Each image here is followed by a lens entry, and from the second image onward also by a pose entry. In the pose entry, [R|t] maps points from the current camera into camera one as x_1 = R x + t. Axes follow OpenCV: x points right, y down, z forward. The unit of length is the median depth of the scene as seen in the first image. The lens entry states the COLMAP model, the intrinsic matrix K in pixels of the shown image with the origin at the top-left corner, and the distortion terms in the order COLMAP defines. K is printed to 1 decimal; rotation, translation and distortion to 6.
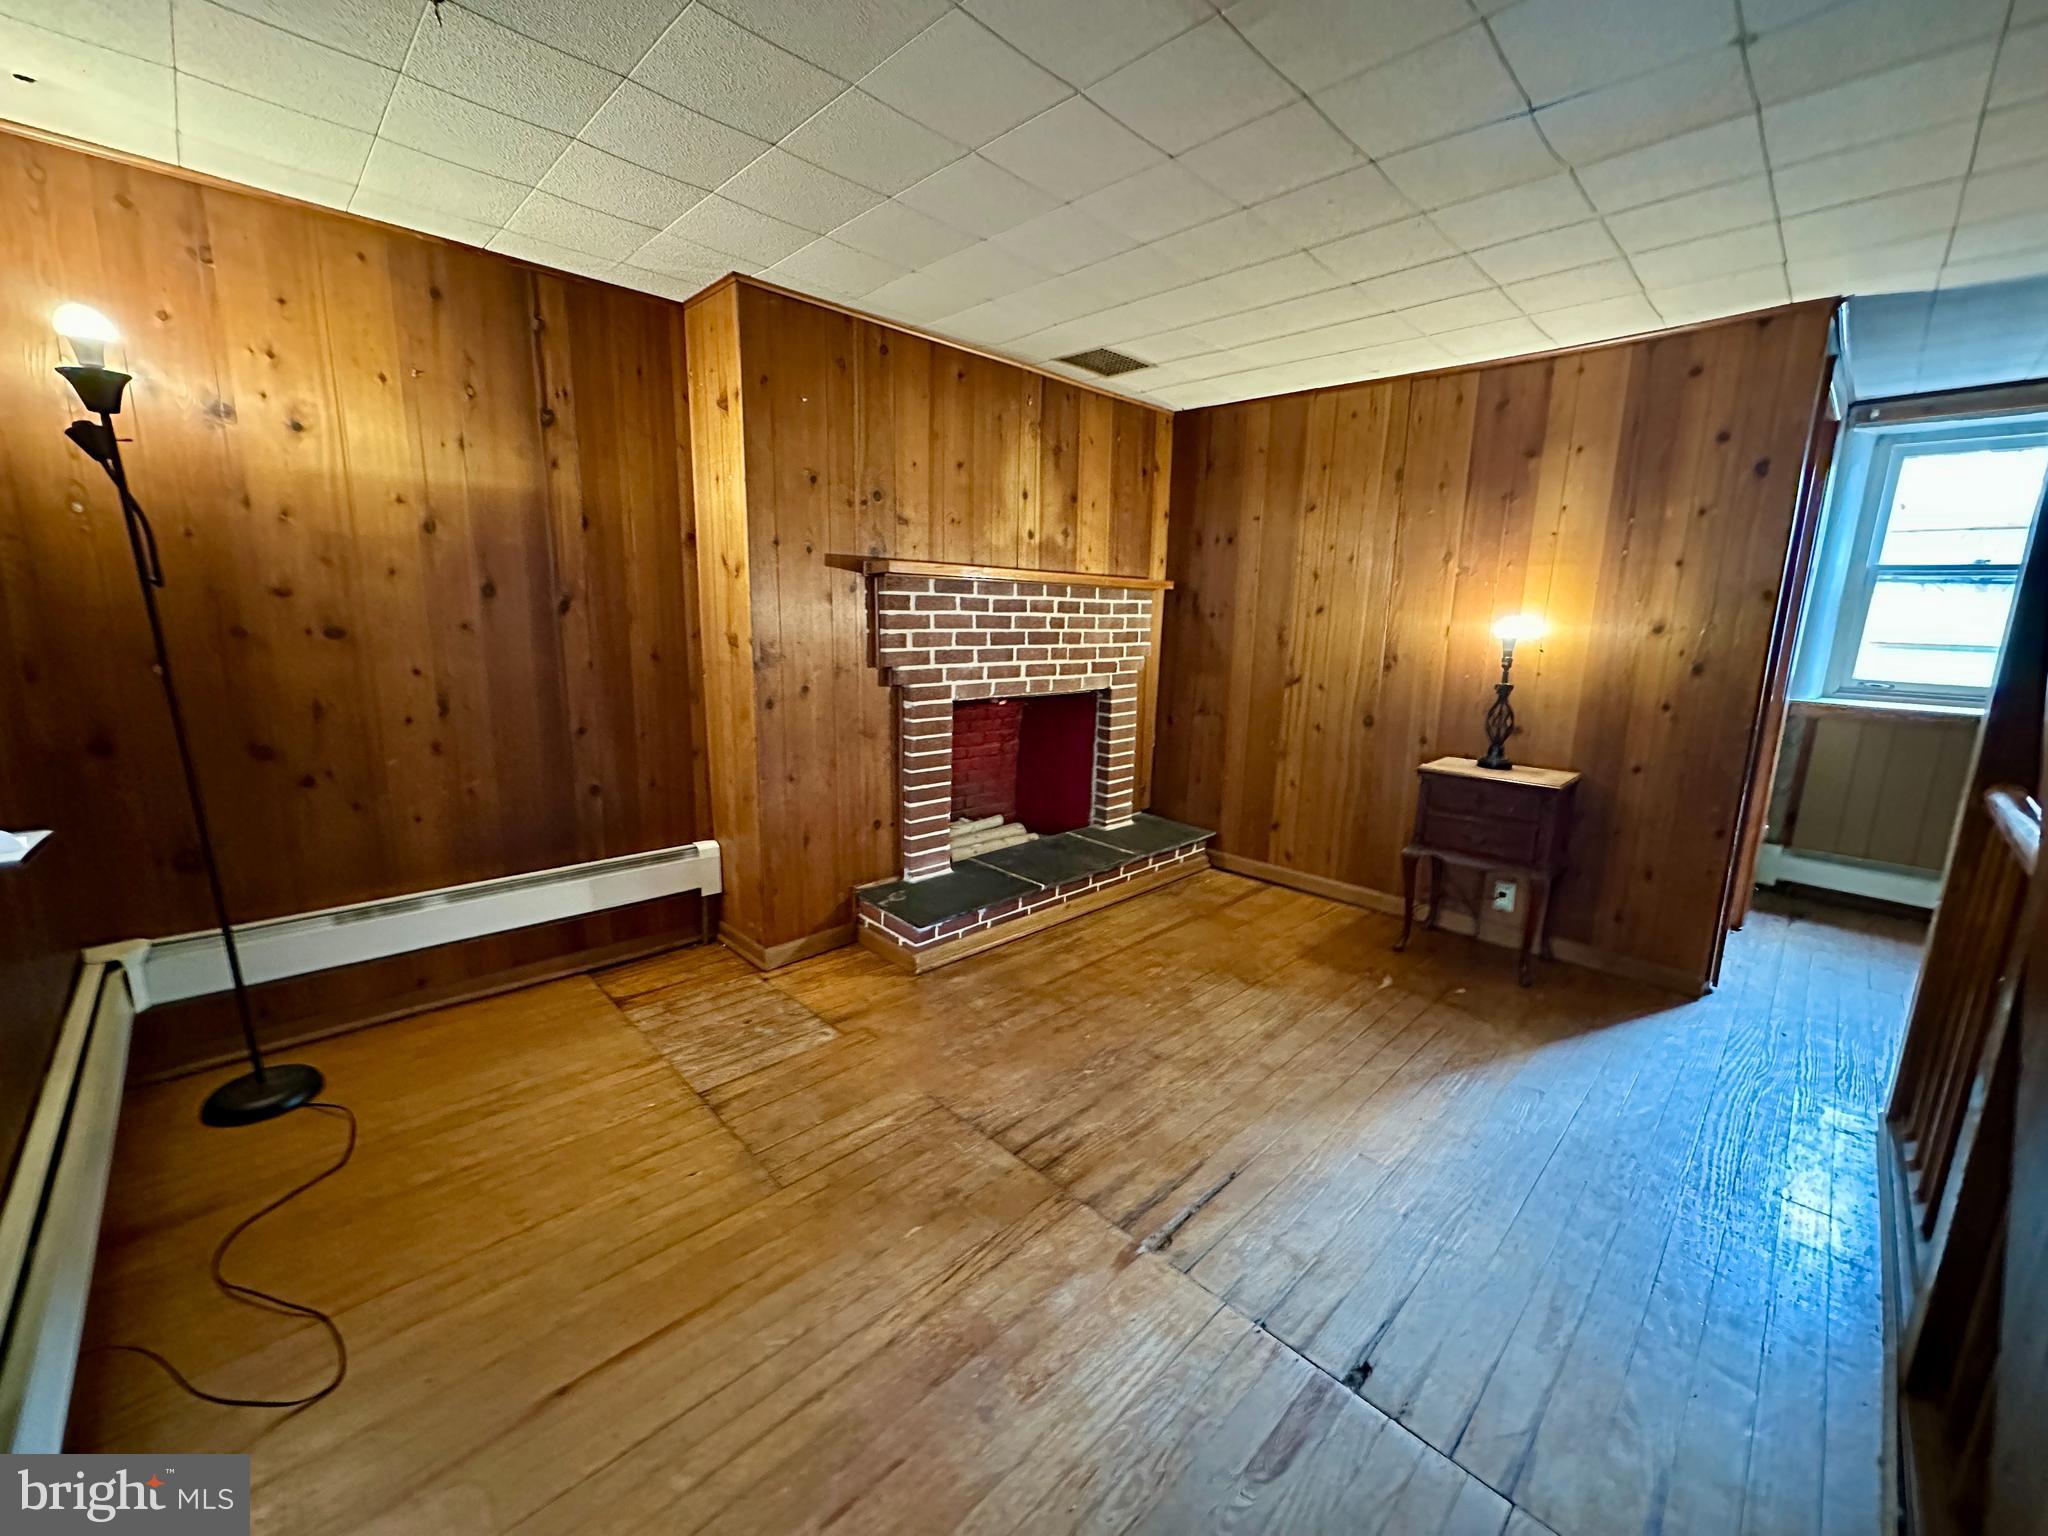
lens RADIAL K [[809.1, 0, 1020.2], [0, 809.1, 770.0], [0, 0, 1]] dist [-0.000667, -0.000122]
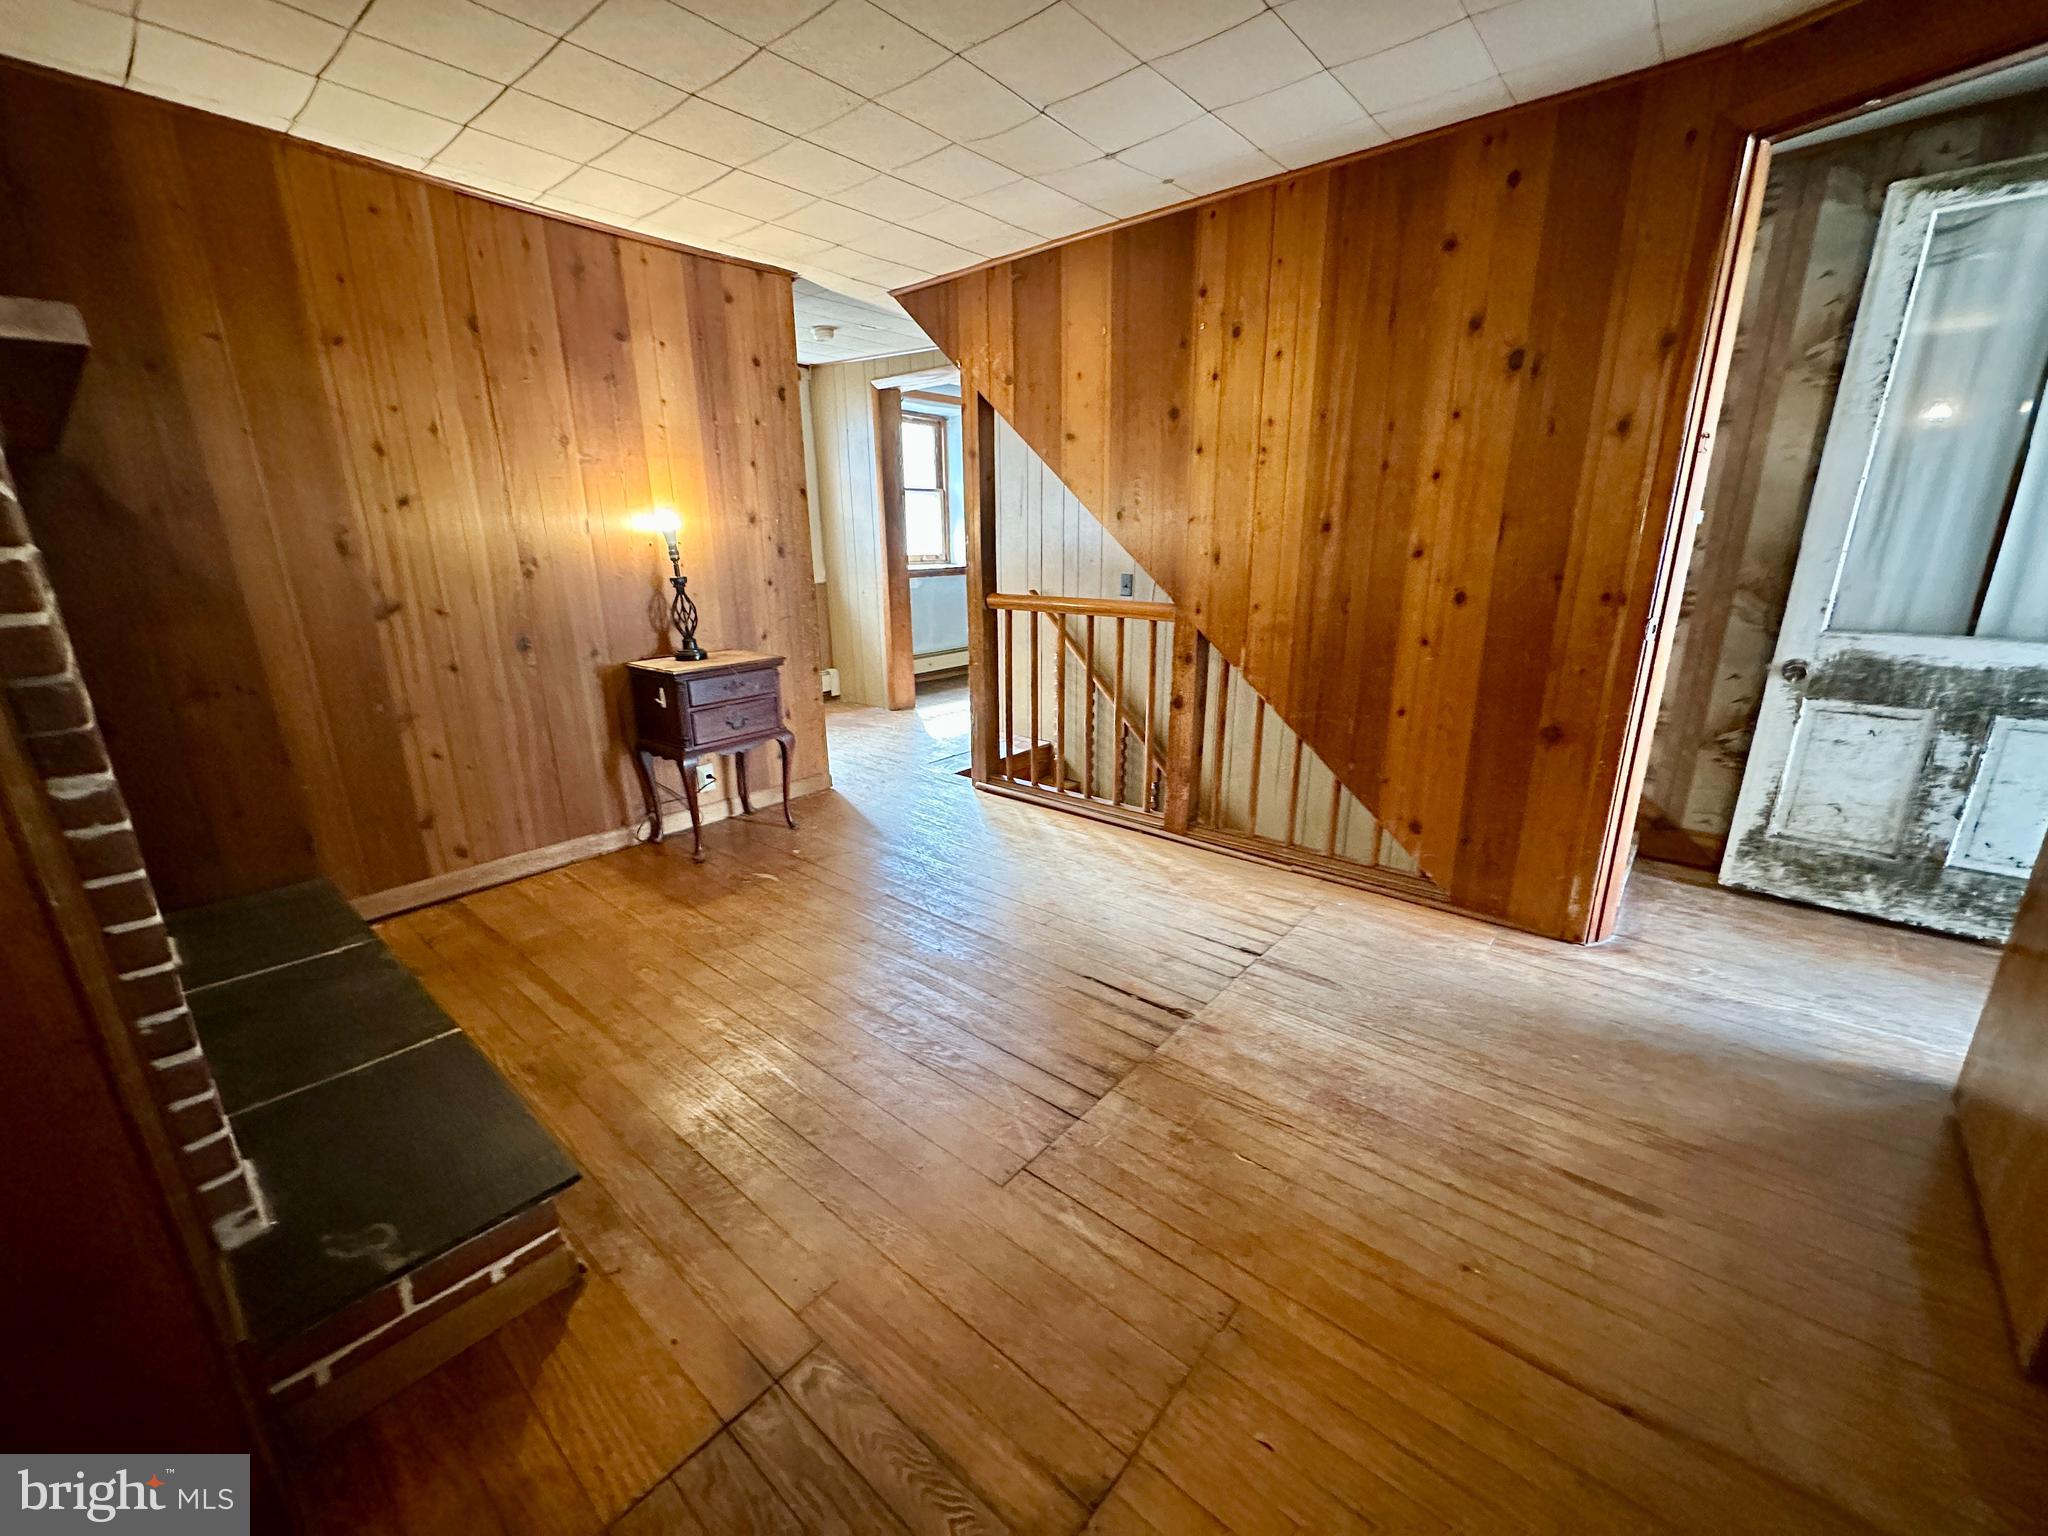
lens RADIAL K [[813.7, 0, 1024.0], [0, 813.7, 768.0], [0, 0, 1]] dist [-0.002588, -0.000041]
pose [[-0.092572, -0.299869, 0.949478, -0.474320], [0.197005, 0.929206, 0.312674, -0.113420], [-0.976022, 0.215997, -0.026943, 0.633560]]
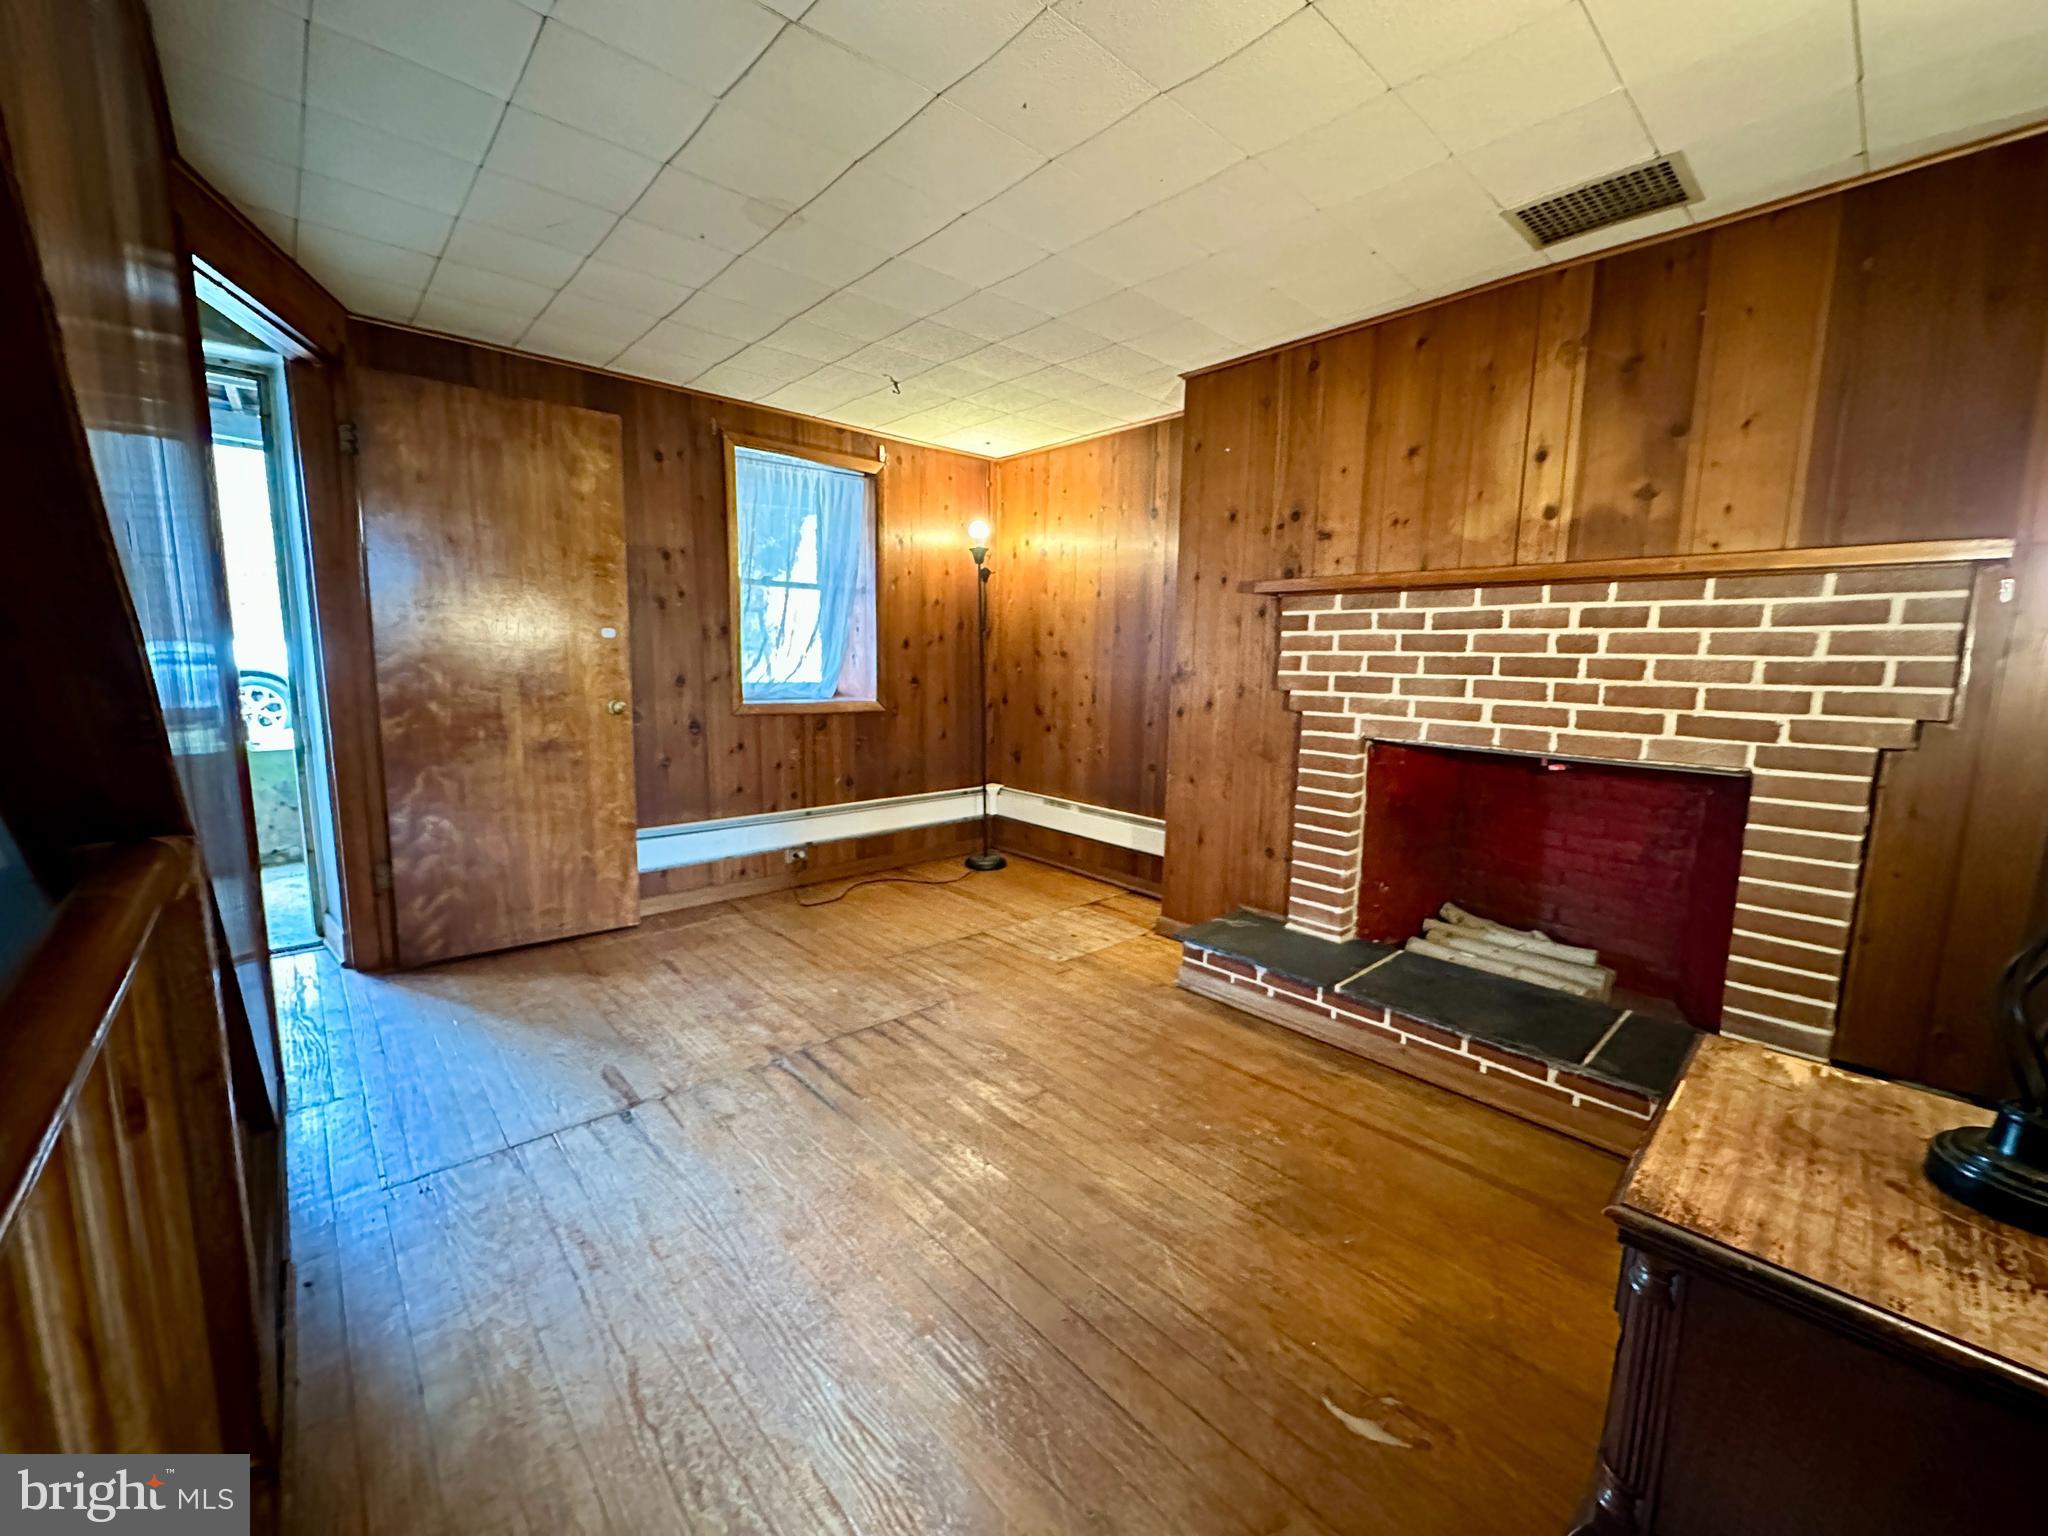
lens RADIAL K [[813.7, 0, 1024.0], [0, 813.7, 768.0], [0, 0, 1]] dist [-0.002588, -0.000041]
pose [[-0.035793, 0.116321, -0.992566, 0.788244], [-0.210907, 0.969954, 0.121277, -0.086462], [0.976851, 0.213680, -0.010185, 0.699675]]
